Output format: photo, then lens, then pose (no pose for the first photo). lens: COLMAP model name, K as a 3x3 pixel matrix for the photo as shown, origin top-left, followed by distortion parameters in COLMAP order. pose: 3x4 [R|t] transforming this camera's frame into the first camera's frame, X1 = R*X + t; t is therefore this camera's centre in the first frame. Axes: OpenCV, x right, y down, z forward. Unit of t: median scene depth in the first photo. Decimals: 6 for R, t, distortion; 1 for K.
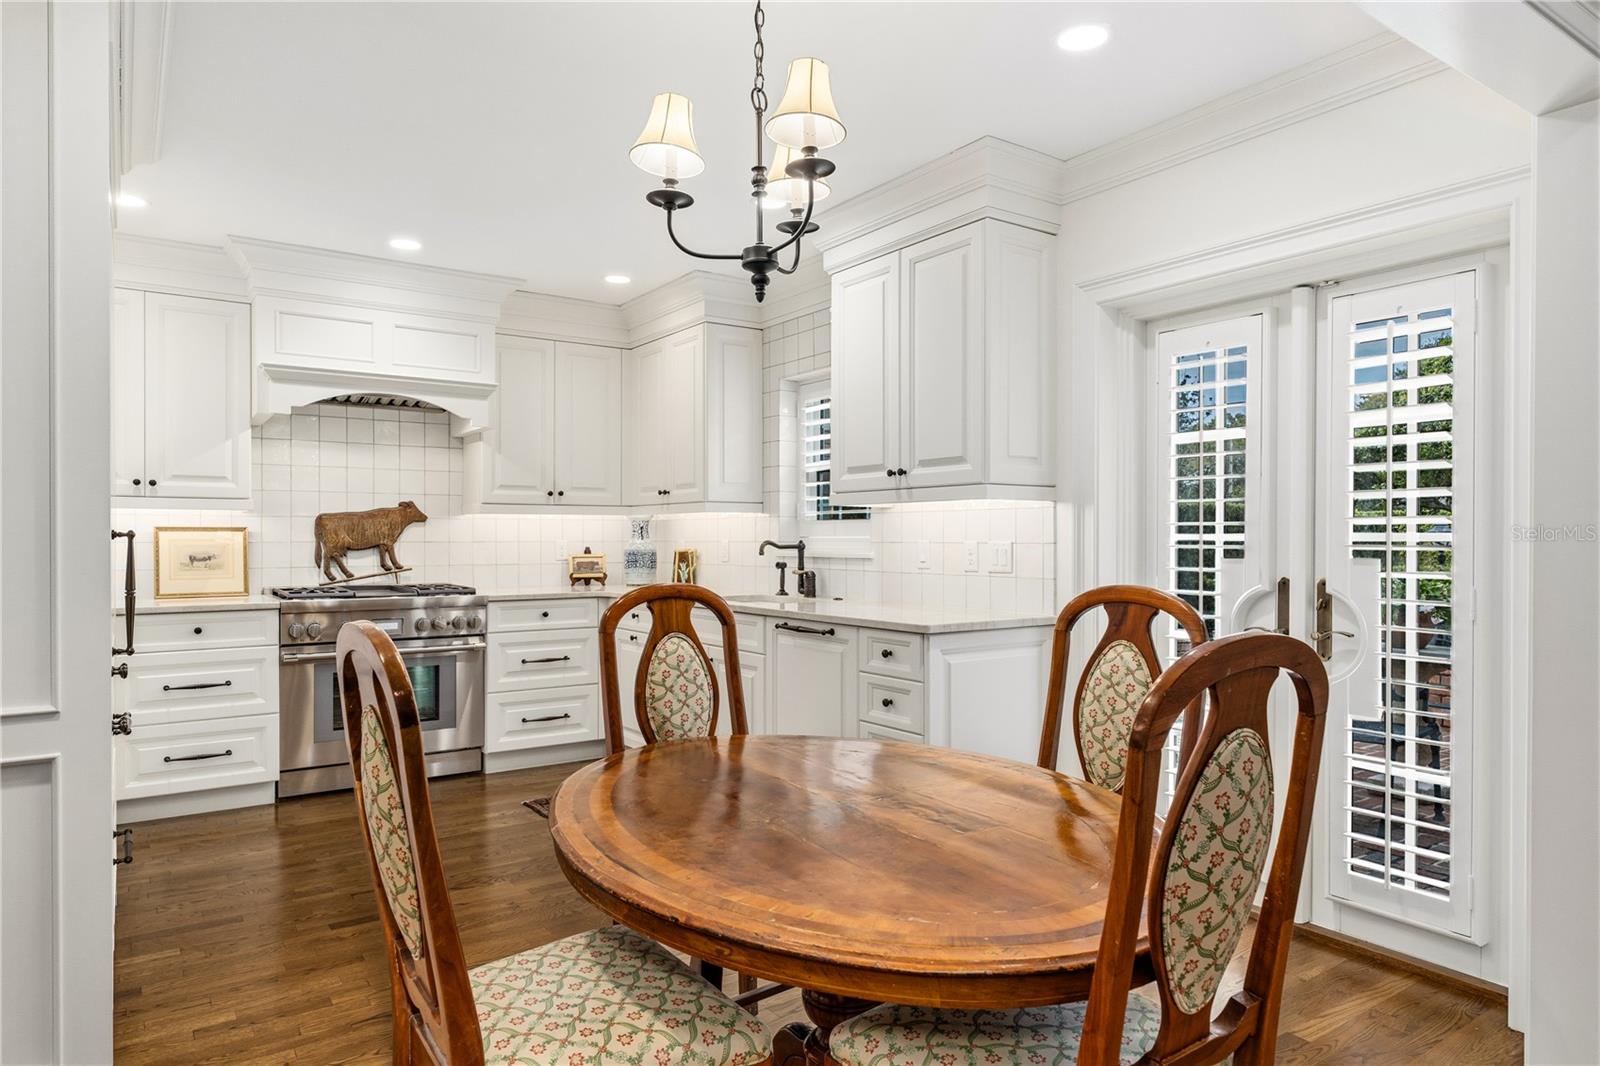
lens RADIAL K [[966.9, 0, 801.6], [0, 966.9, 537.1], [0, 0, 1]] dist [0.001977, 0.000613]
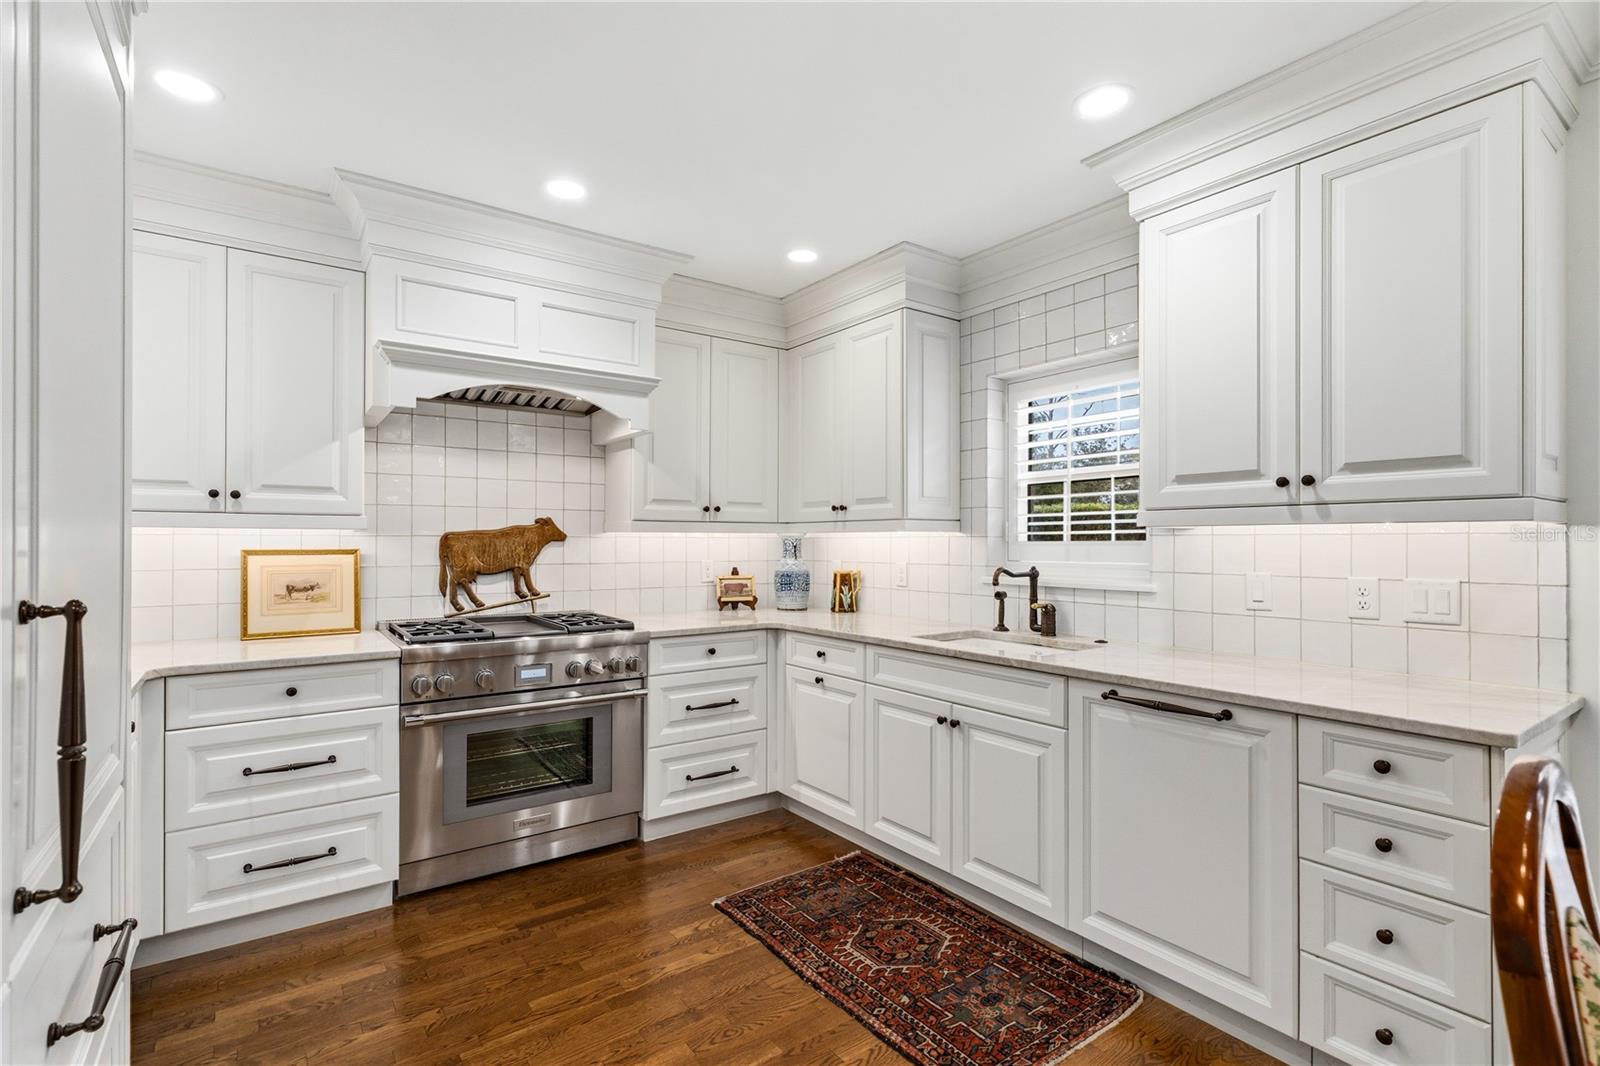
lens RADIAL K [[742.7, 0, 801.9], [0, 742.7, 536.7], [0, 0, 1]] dist [-0.000338, -0.000102]
pose [[0.999862, 0.001737, 0.016538, -0.202130], [-0.001630, 0.999978, -0.006480, -0.017108], [-0.016549, 0.006452, 0.999842, 0.354121]]
